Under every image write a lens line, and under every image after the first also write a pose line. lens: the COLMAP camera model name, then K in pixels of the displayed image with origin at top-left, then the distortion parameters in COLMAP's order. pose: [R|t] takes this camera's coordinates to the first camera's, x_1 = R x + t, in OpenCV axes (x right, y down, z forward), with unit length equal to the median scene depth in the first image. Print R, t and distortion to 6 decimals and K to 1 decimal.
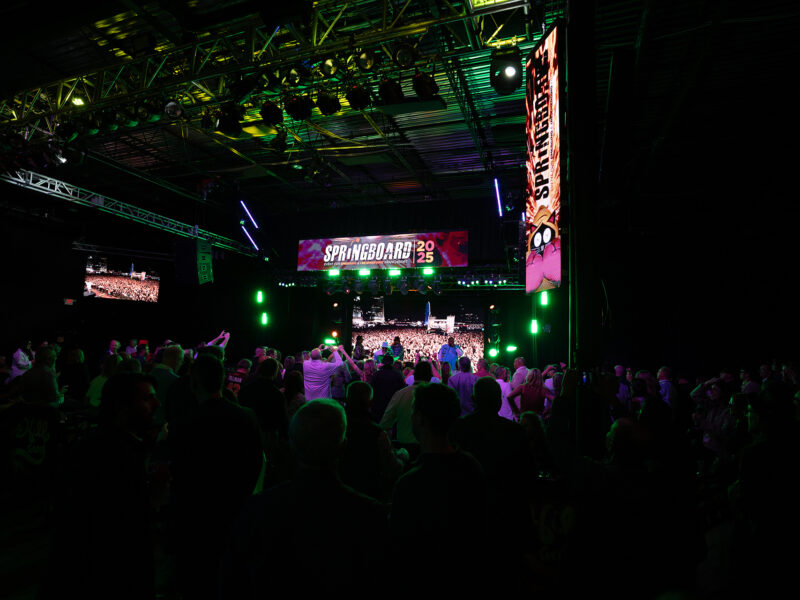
lens RADIAL K [[434.9, 0, 401.7], [0, 434.9, 298.7], [0, 0, 1]] dist [-0.034645, 0.012387]
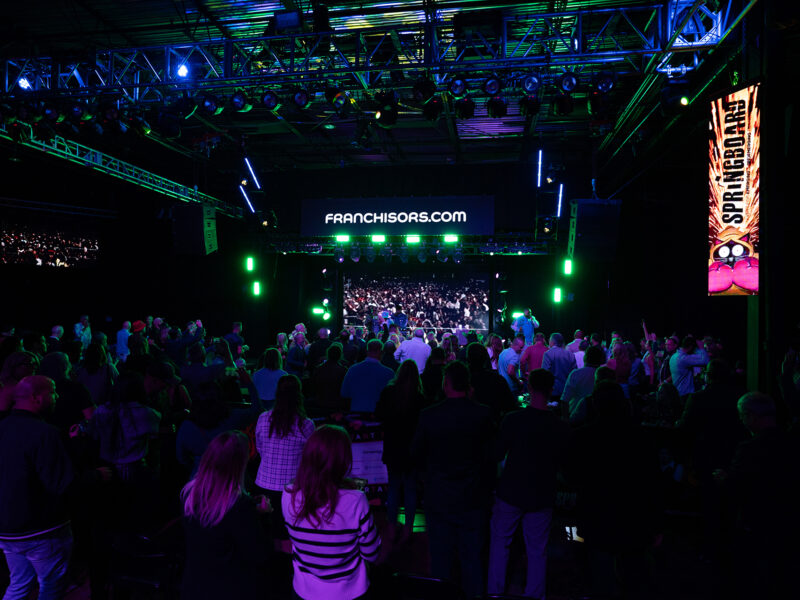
lens RADIAL K [[496.9, 0, 399.7], [0, 496.9, 298.5], [0, 0, 1]] dist [0.002027, 0.007417]
pose [[0.984945, -0.021028, 0.171584, -0.257483], [0.004119, 0.995147, 0.098313, -0.042838], [-0.172818, -0.096126, 0.980252, -0.085064]]
